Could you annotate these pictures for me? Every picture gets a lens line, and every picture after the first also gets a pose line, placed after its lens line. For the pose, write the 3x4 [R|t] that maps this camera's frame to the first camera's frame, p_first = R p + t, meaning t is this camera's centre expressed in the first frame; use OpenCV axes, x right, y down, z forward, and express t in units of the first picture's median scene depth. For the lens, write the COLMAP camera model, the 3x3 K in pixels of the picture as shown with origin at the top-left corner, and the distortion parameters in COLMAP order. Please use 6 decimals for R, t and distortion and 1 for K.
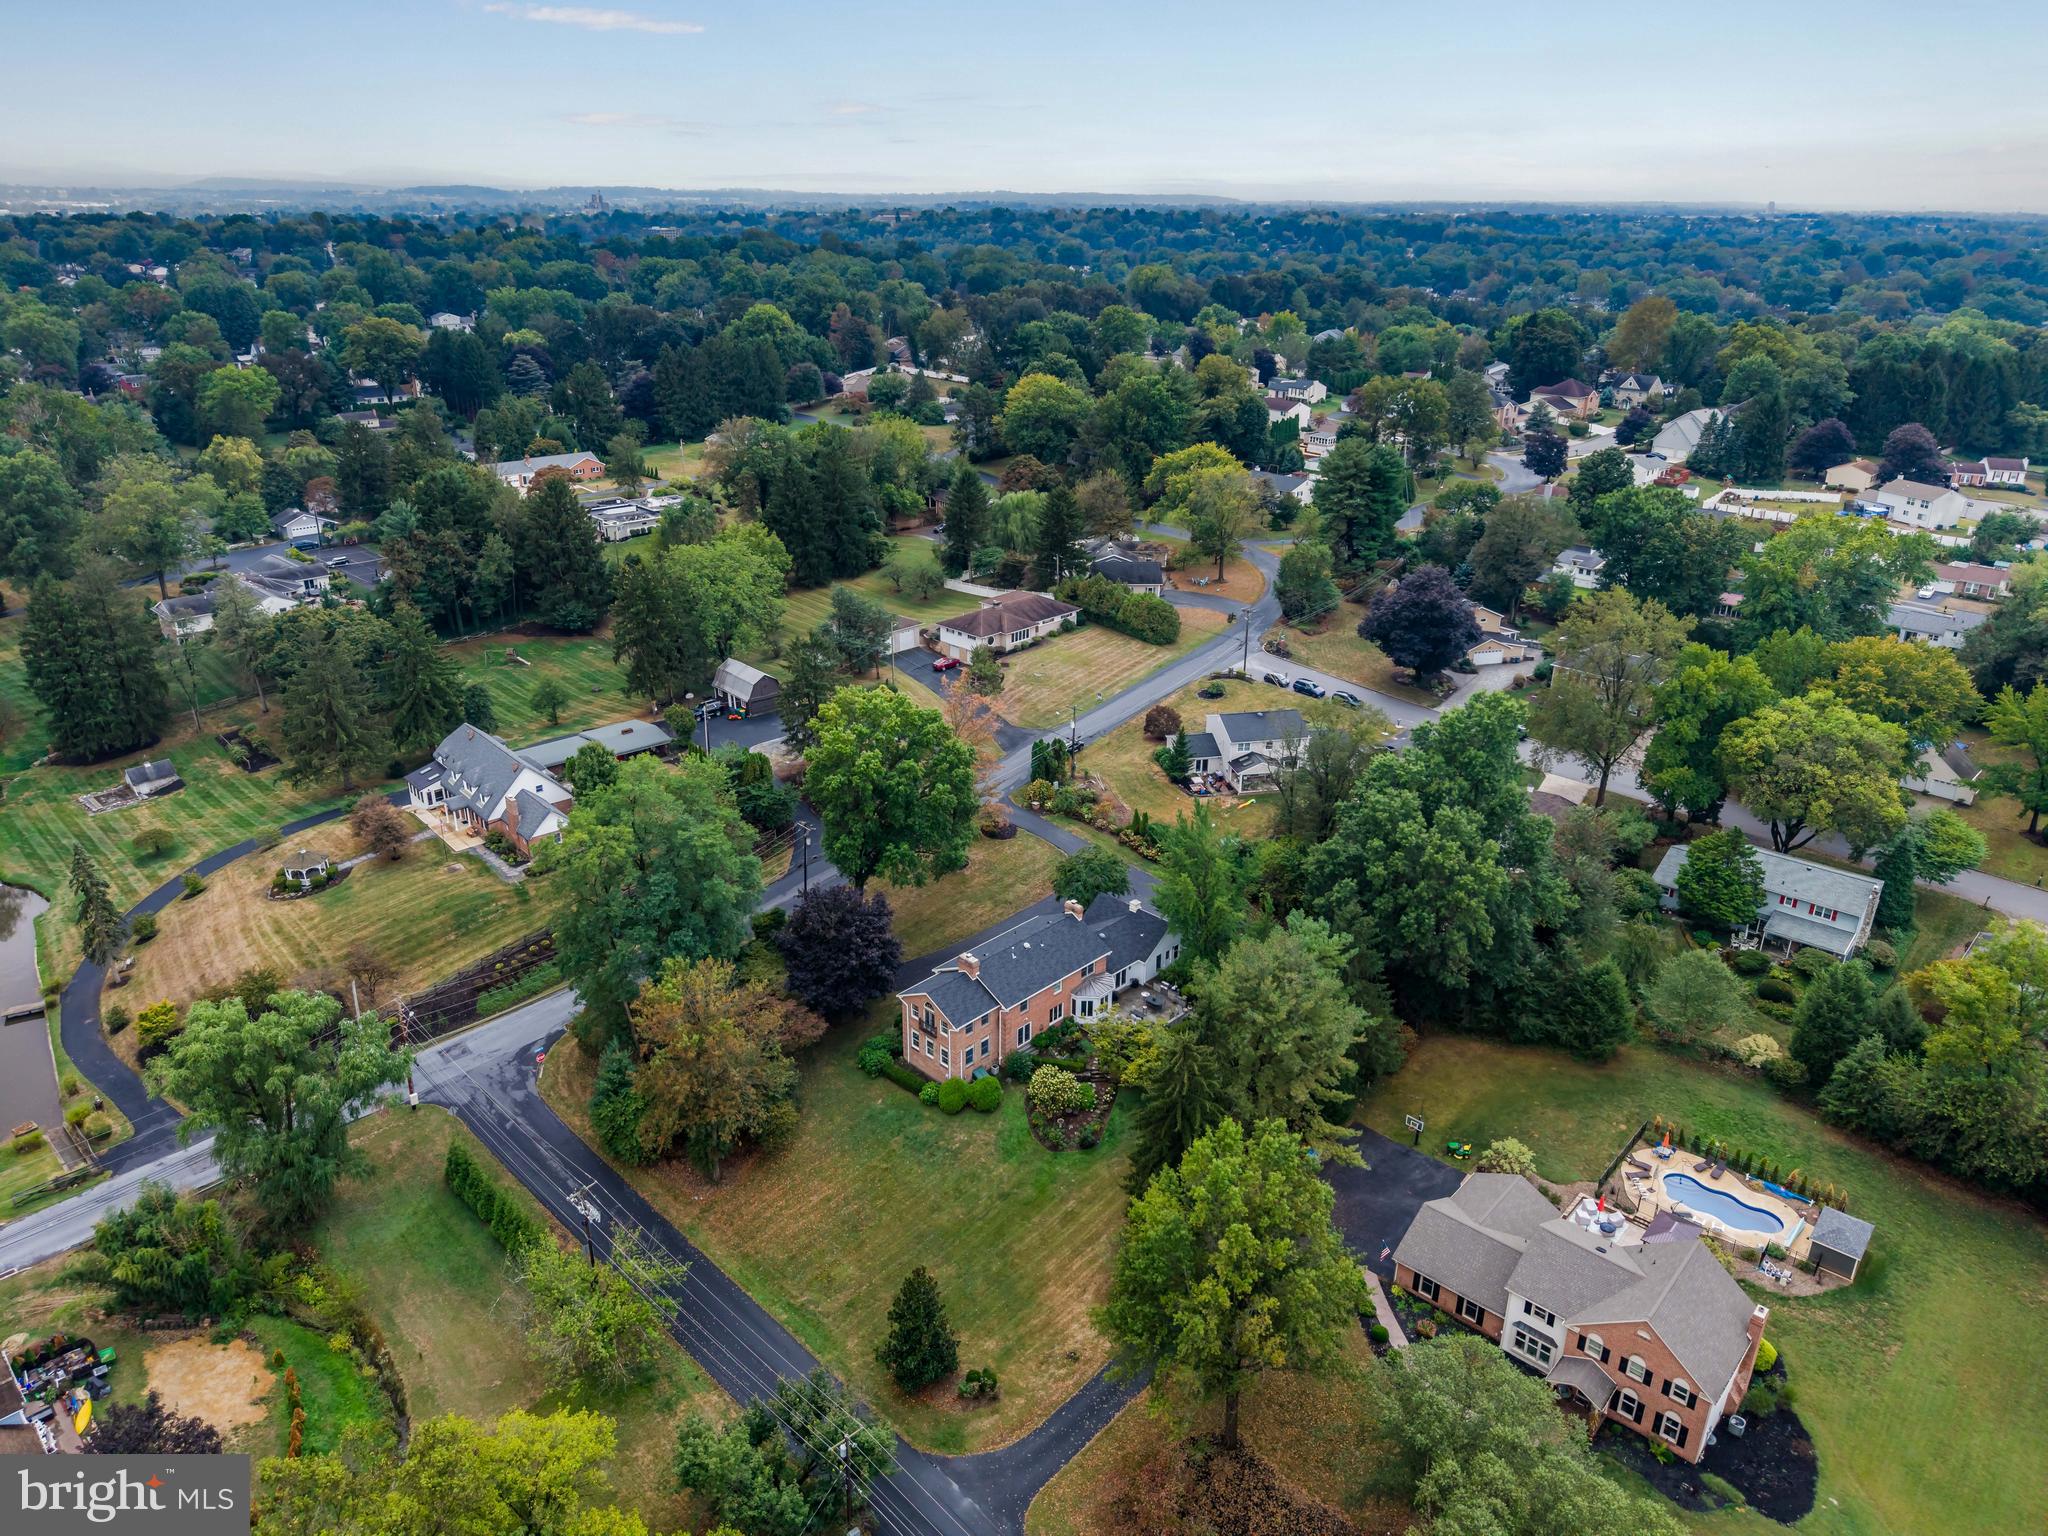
lens RADIAL K [[1362.6, 0, 1019.6], [0, 1362.6, 777.7], [0, 0, 1]] dist [0.081559, -0.099994]
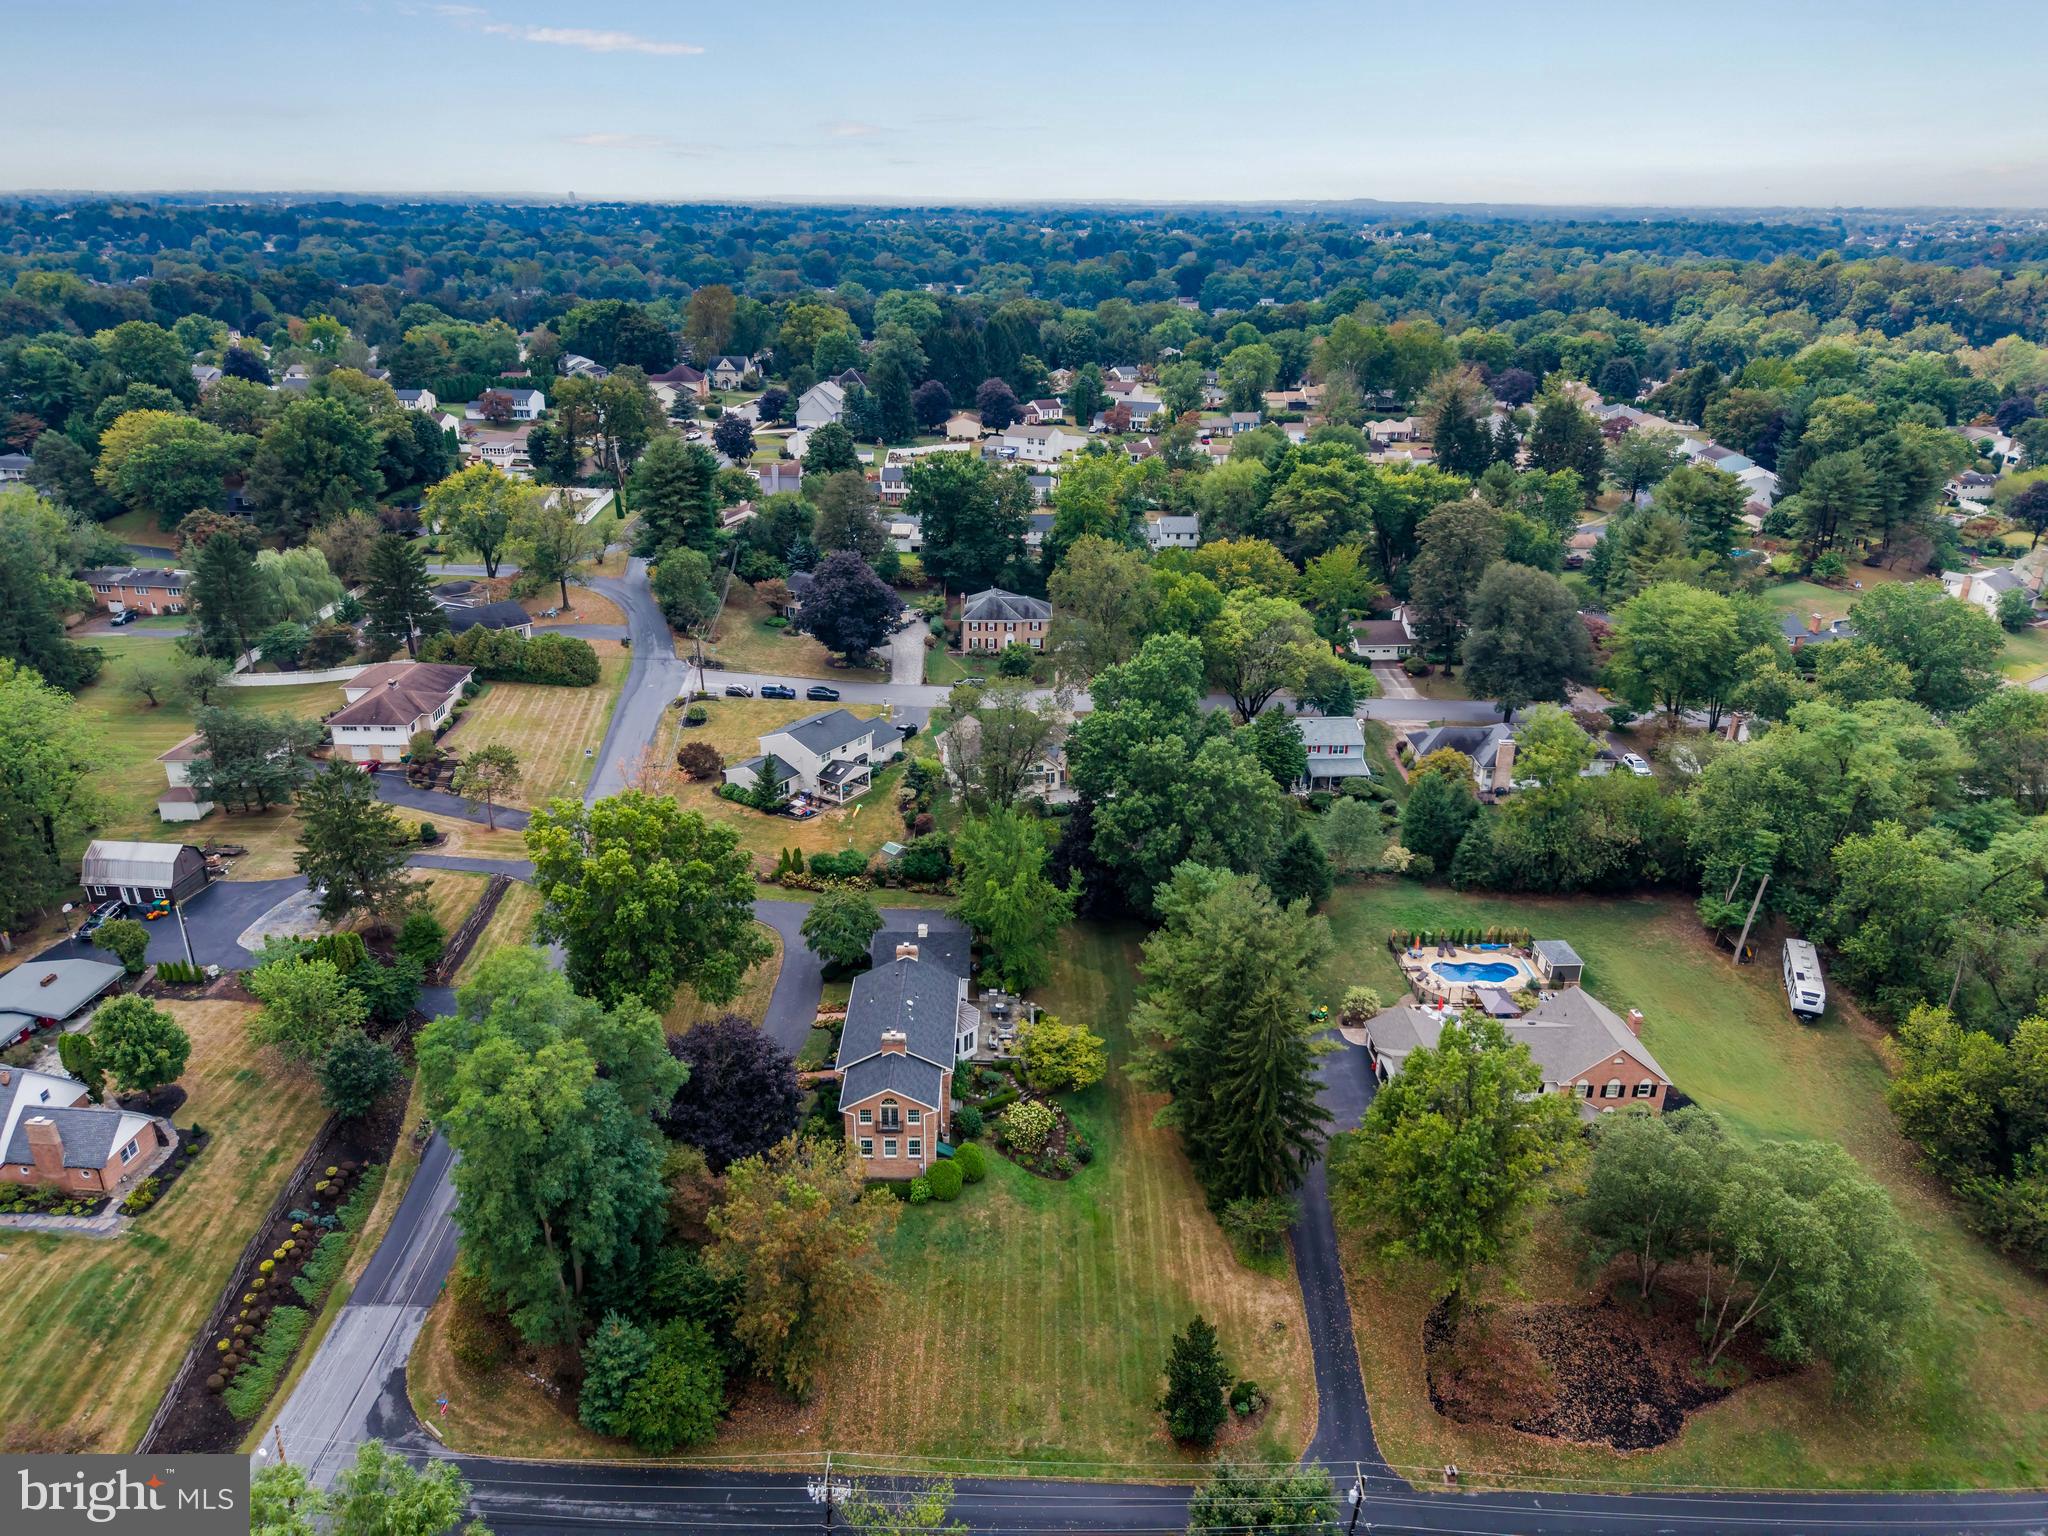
lens RADIAL K [[1371.7, 0, 1024.0], [0, 1371.7, 768.0], [0, 0, 1]] dist [0.058957, -0.057443]
pose [[0.717890, -0.270193, 0.641583, -0.363914], [0.269408, 0.957626, 0.101840, -0.076537], [-0.641914, 0.099737, 0.760263, 0.164160]]
